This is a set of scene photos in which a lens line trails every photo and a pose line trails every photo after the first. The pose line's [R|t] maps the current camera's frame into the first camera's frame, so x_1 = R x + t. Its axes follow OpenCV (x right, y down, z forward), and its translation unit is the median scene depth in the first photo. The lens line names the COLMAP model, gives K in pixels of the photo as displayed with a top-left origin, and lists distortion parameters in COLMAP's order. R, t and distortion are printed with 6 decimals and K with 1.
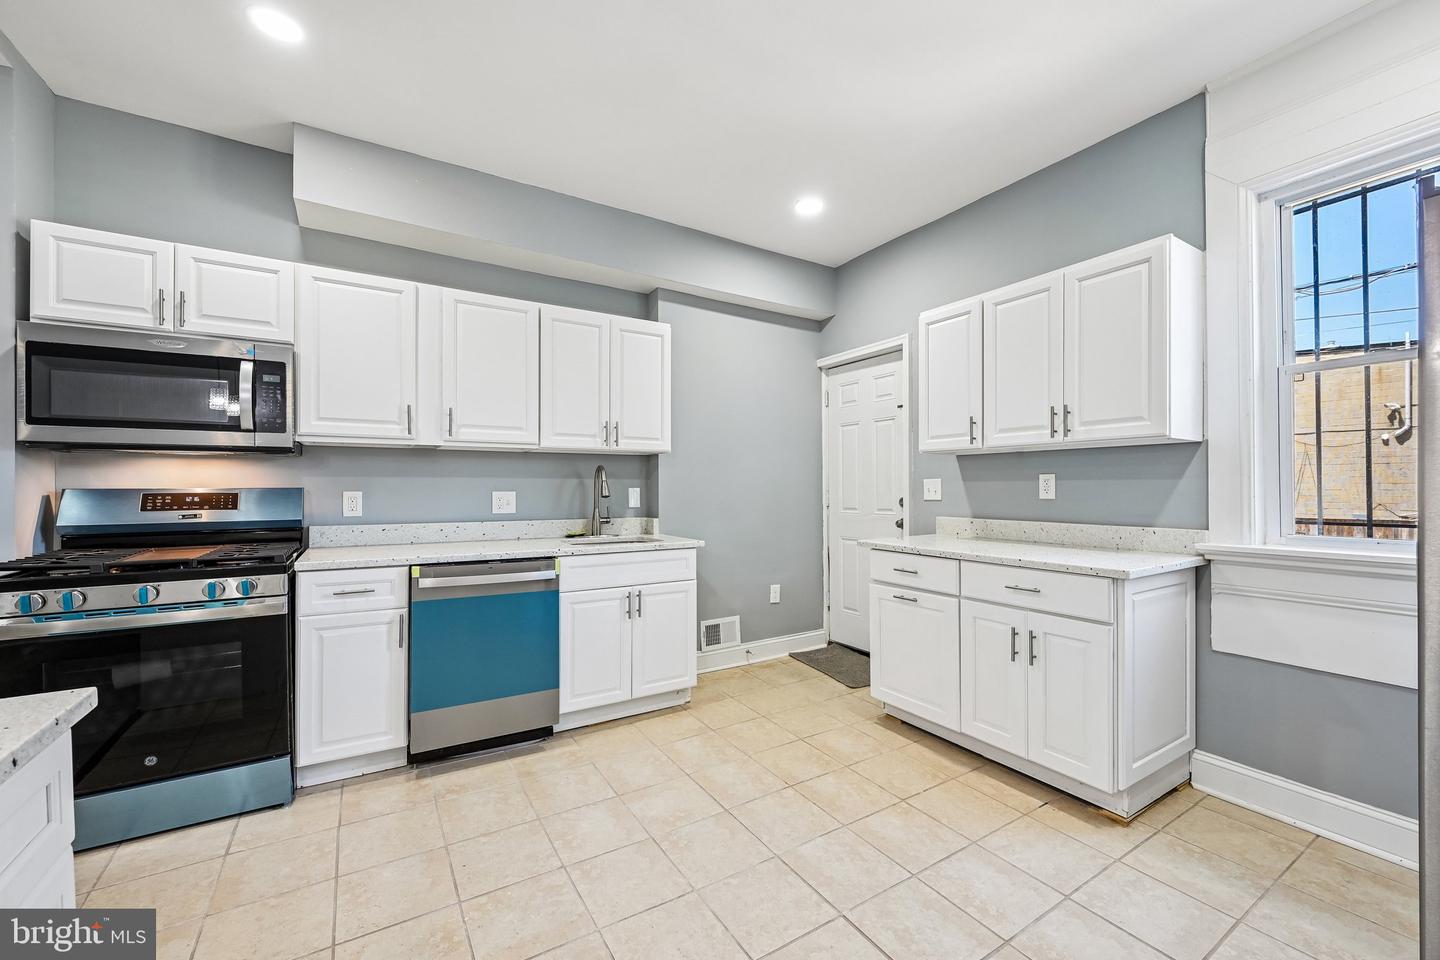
lens RADIAL K [[572.1, 0, 730.6], [0, 572.1, 492.3], [0, 0, 1]] dist [-0.009640, 0.000149]
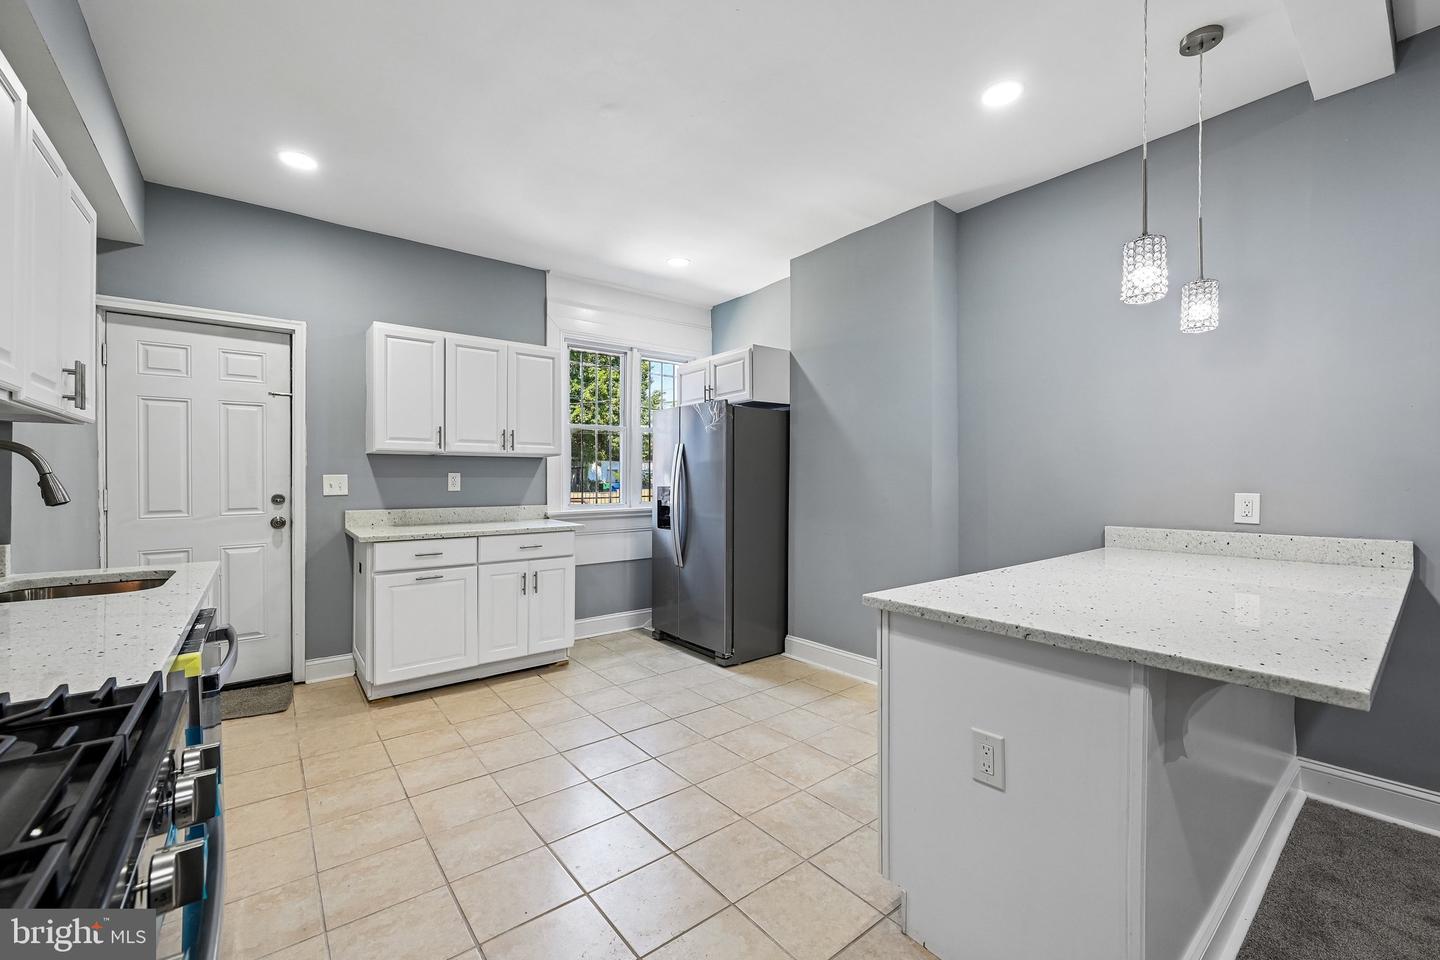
lens RADIAL K [[572.1, 0, 732.8], [0, 572.1, 471.7], [0, 0, 1]] dist [-0.009640, 0.000149]
pose [[-0.114964, 0.004056, 0.993361, -0.969001], [0.004548, 0.999983, -0.003557, -0.028557], [-0.993359, 0.004109, -0.114980, 0.529709]]
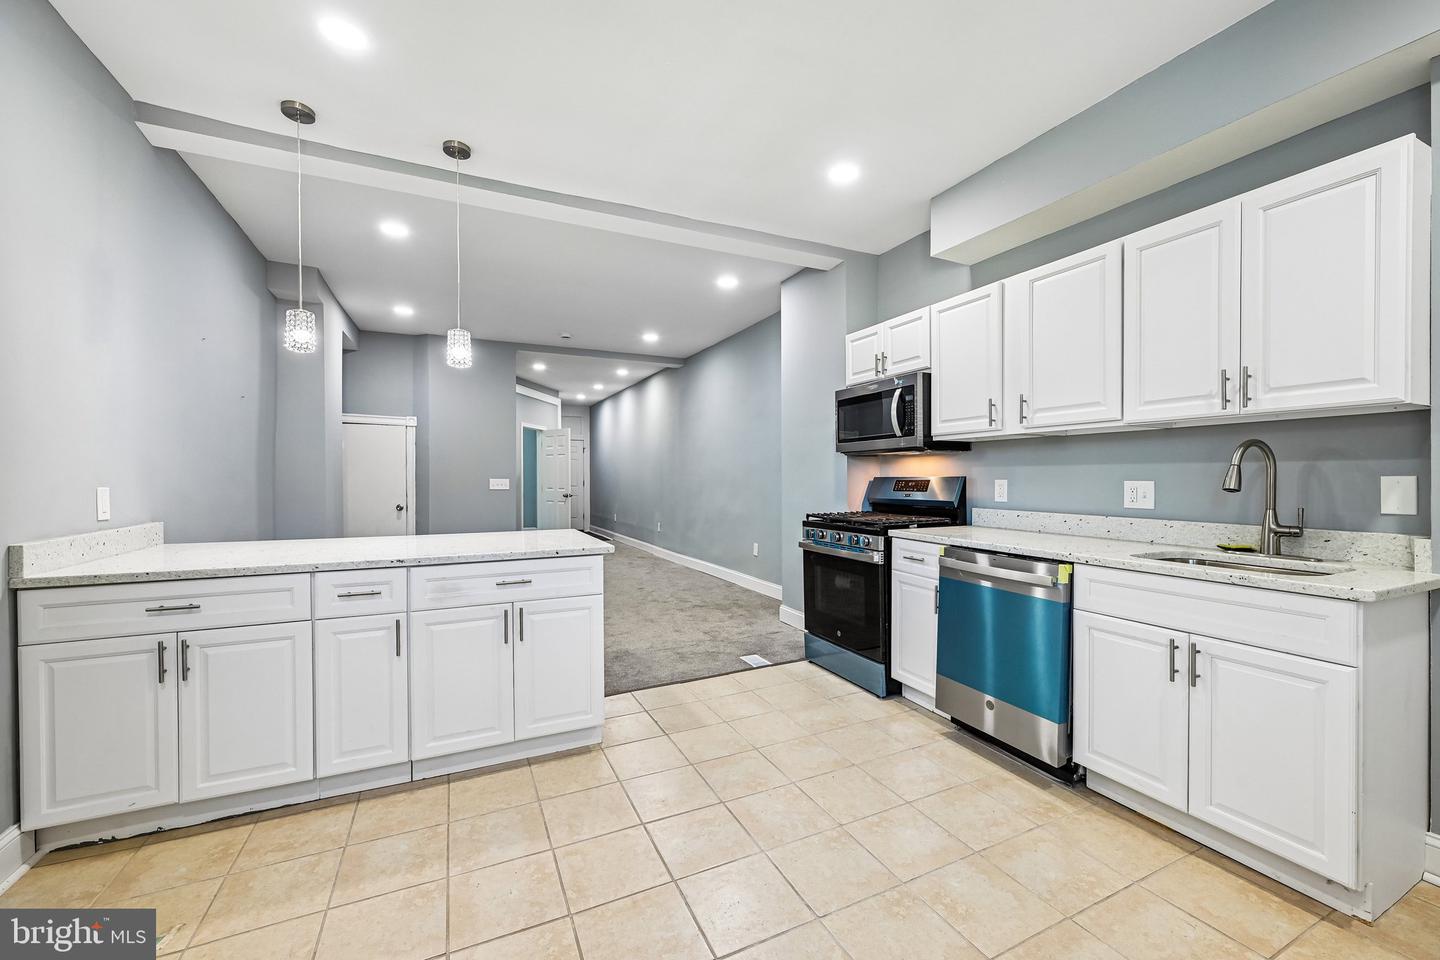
lens RADIAL K [[572.1, 0, 715.7], [0, 572.1, 482.1], [0, 0, 1]] dist [-0.009640, 0.000149]
pose [[-0.134186, 0.008245, -0.990922, 0.559655], [-0.007119, 0.999932, 0.009284, -0.003411], [0.990931, 0.008300, -0.134118, 0.625125]]
